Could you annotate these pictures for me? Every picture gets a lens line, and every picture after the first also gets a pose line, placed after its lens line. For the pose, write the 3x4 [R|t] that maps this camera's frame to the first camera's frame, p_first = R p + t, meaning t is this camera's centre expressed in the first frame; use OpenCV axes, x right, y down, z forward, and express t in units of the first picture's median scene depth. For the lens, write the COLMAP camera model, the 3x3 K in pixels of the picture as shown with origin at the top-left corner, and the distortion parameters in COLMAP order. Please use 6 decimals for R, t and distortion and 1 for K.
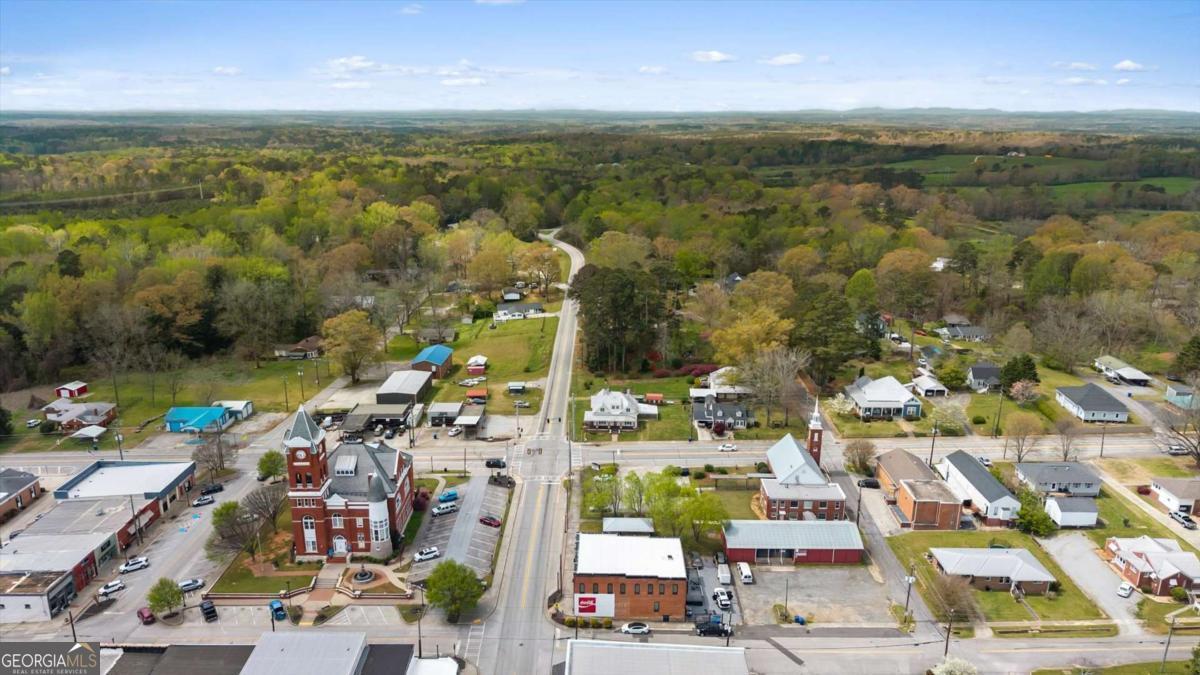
lens RADIAL K [[797.9, 0, 601.4], [0, 797.9, 339.9], [0, 0, 1]] dist [0.019167, -0.021286]
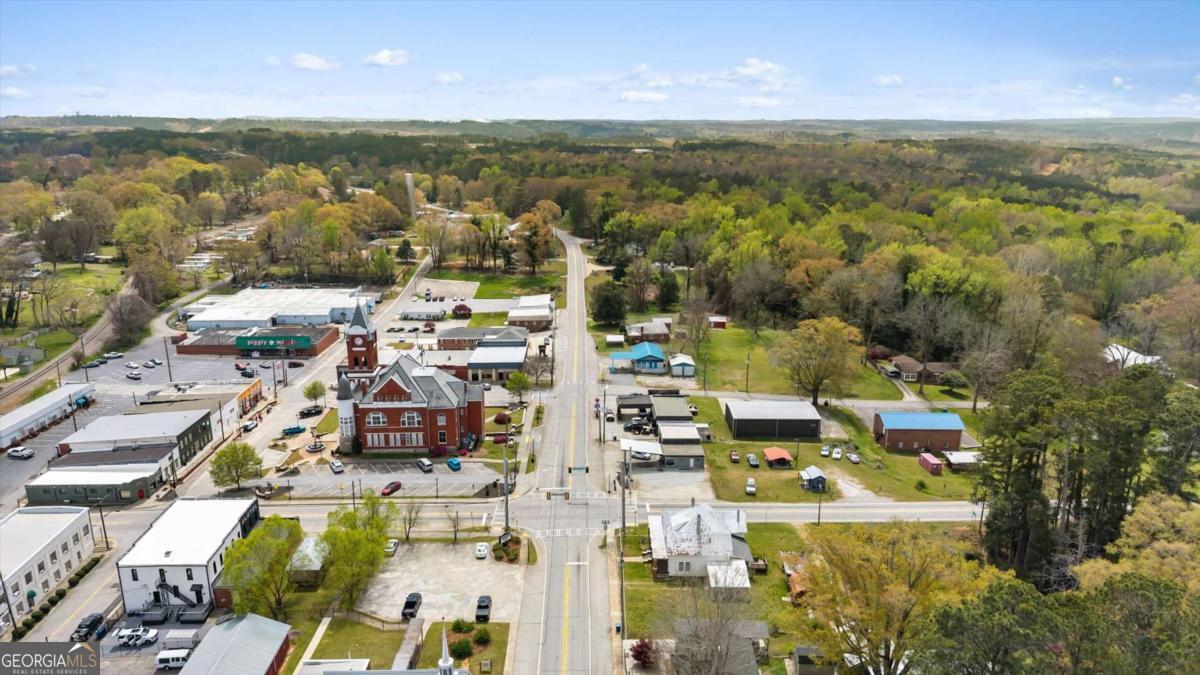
lens RADIAL K [[797.9, 0, 593.2], [0, 797.9, 337.5], [0, 0, 1]] dist [0.019167, -0.021286]
pose [[0.020614, 0.259055, -0.965643, 0.550568], [-0.273800, 0.930386, 0.243752, -0.175109], [0.961566, 0.259369, 0.090108, 0.832560]]
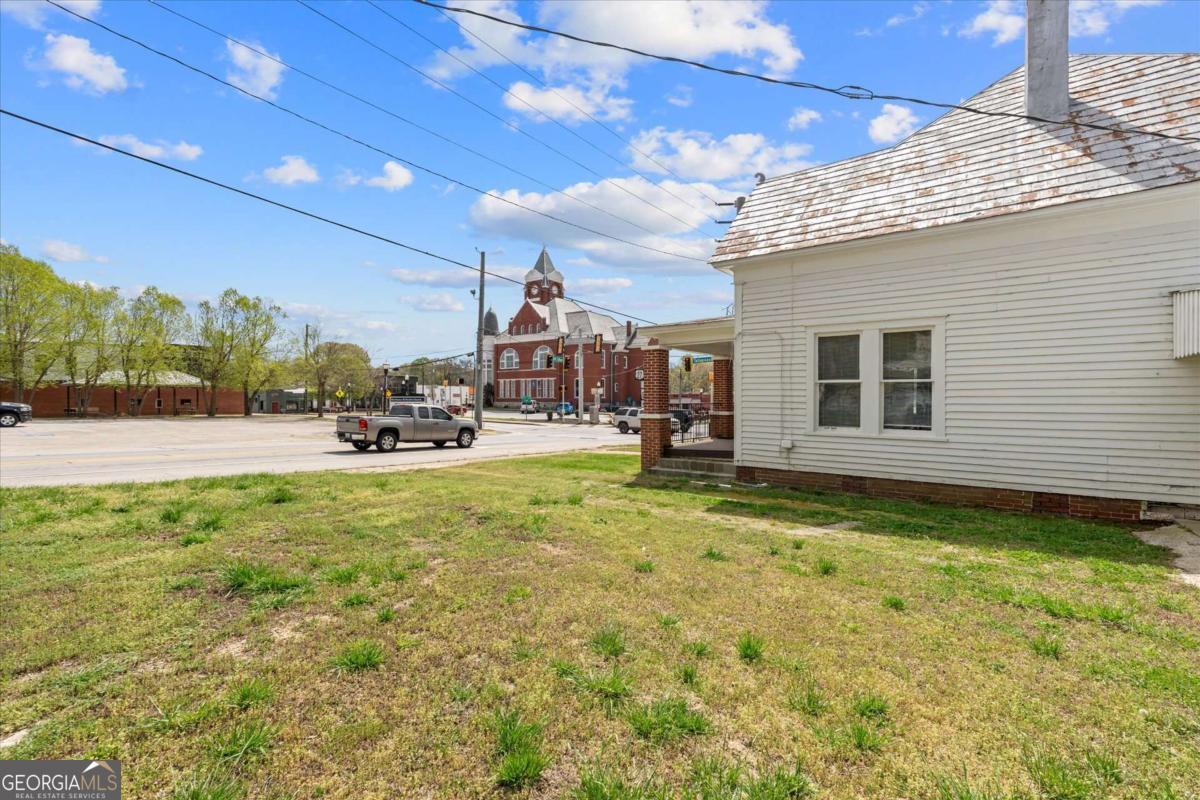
lens RADIAL K [[525.6, 0, 601.3], [0, 525.6, 400.3], [0, 0, 1]] dist [-0.004463, -0.000038]
pose [[-0.581459, -0.000950, -0.813575, 0.089857], [-0.228142, 0.960067, 0.161931, 0.096825], [0.780933, 0.279767, -0.558457, 0.995138]]
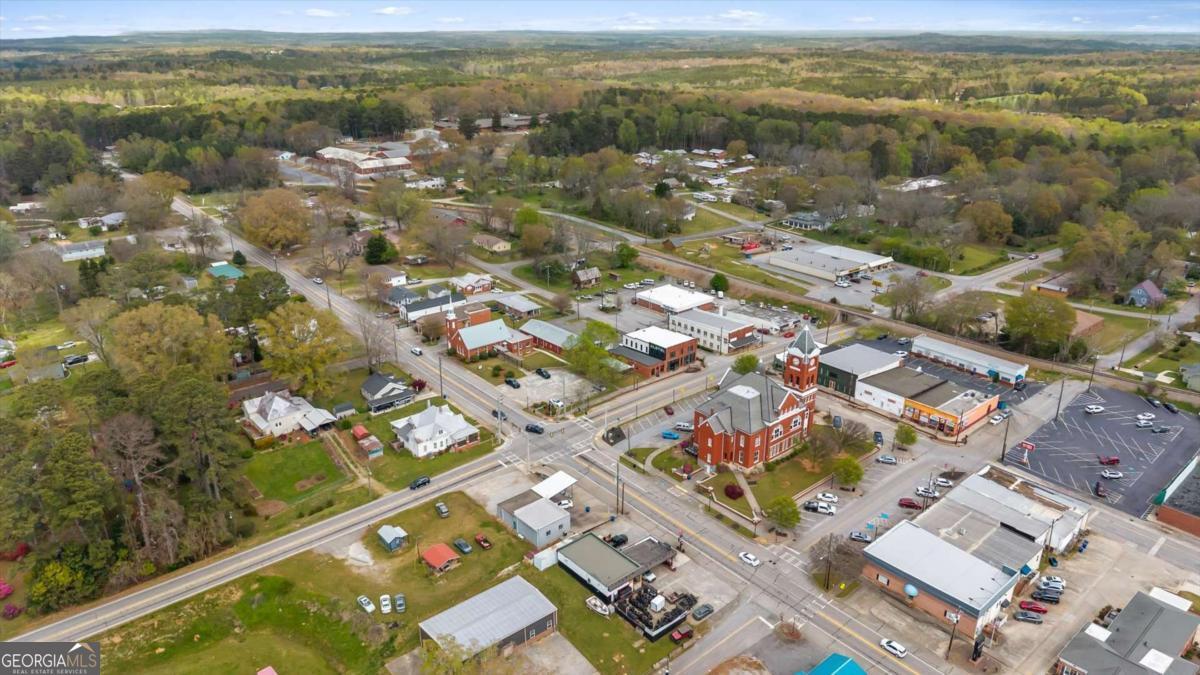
lens RADIAL K [[797.9, 0, 602.2], [0, 797.9, 344.9], [0, 0, 1]] dist [0.019167, -0.021286]
pose [[-0.662449, -0.285828, 0.692433, -0.709545], [0.196999, 0.825338, 0.529158, -0.431850], [-0.722739, 0.486949, -0.490437, 1.262700]]
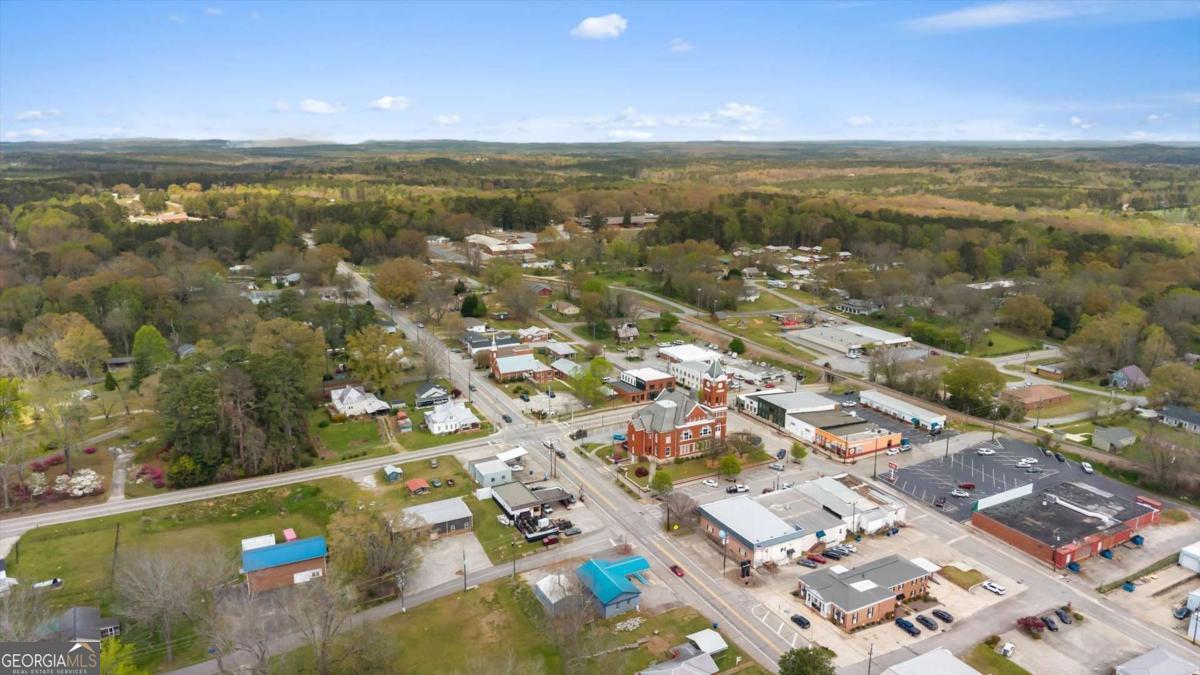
lens RADIAL K [[797.9, 0, 606.6], [0, 797.9, 333.4], [0, 0, 1]] dist [0.019167, -0.021286]
pose [[-0.481583, -0.219100, 0.848571, -1.139969], [0.231774, 0.901933, 0.364415, -0.431706], [-0.845198, 0.372173, -0.383573, 1.227428]]
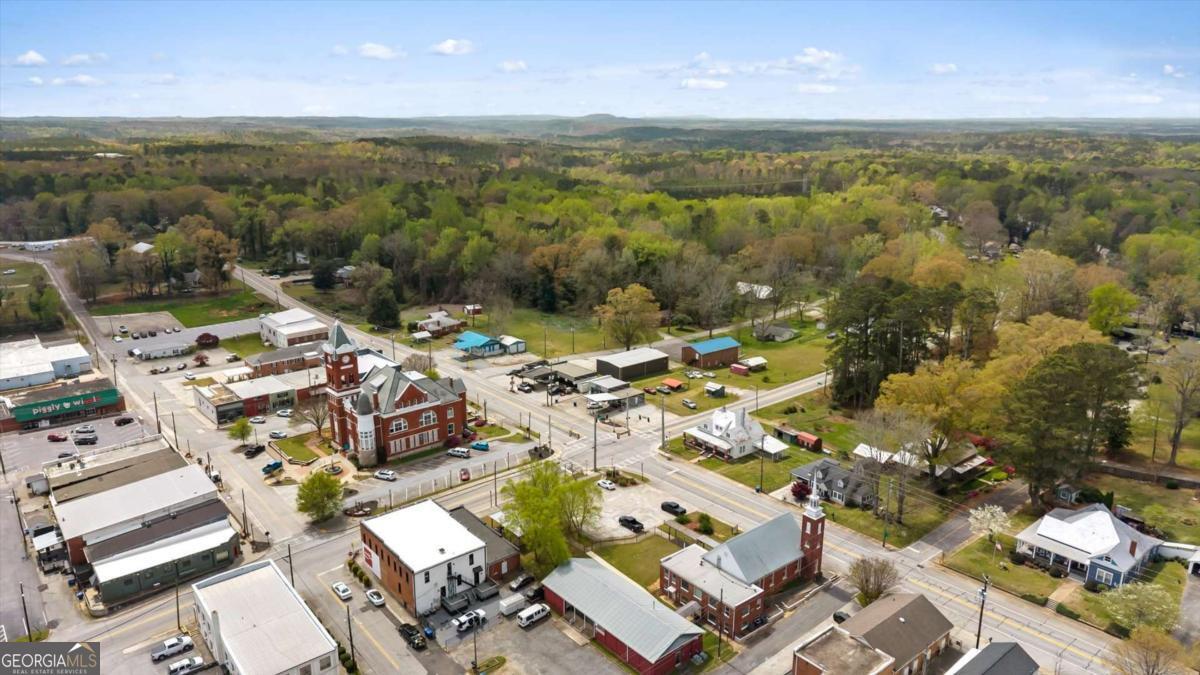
lens RADIAL K [[797.9, 0, 605.2], [0, 797.9, 334.2], [0, 0, 1]] dist [0.019167, -0.021286]
pose [[0.648267, 0.196178, -0.735707, 0.538156], [-0.208007, 0.975113, 0.076731, -0.052467], [0.732450, 0.103290, 0.672940, 0.315064]]
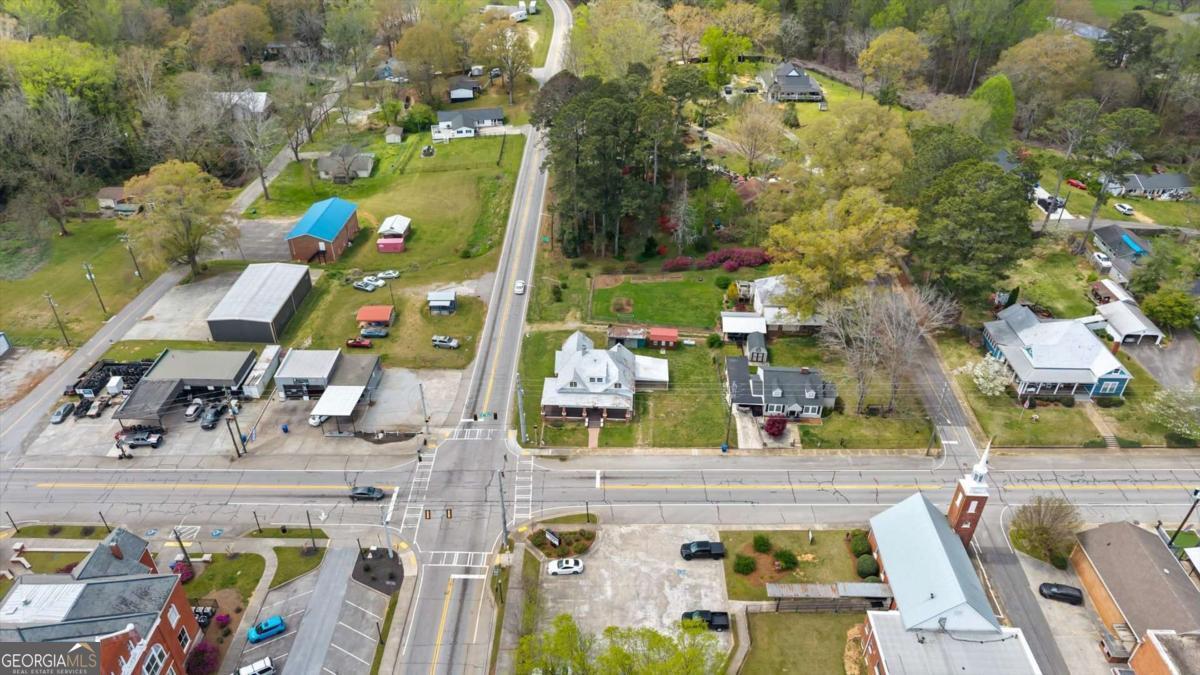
lens RADIAL K [[797.9, 0, 603.1], [0, 797.9, 338.2], [0, 0, 1]] dist [0.019167, -0.021286]
pose [[0.999970, 0.007285, -0.002730, 0.023581], [-0.006040, 0.948110, 0.317884, -0.124293], [0.004904, -0.317858, 0.948126, 0.453444]]
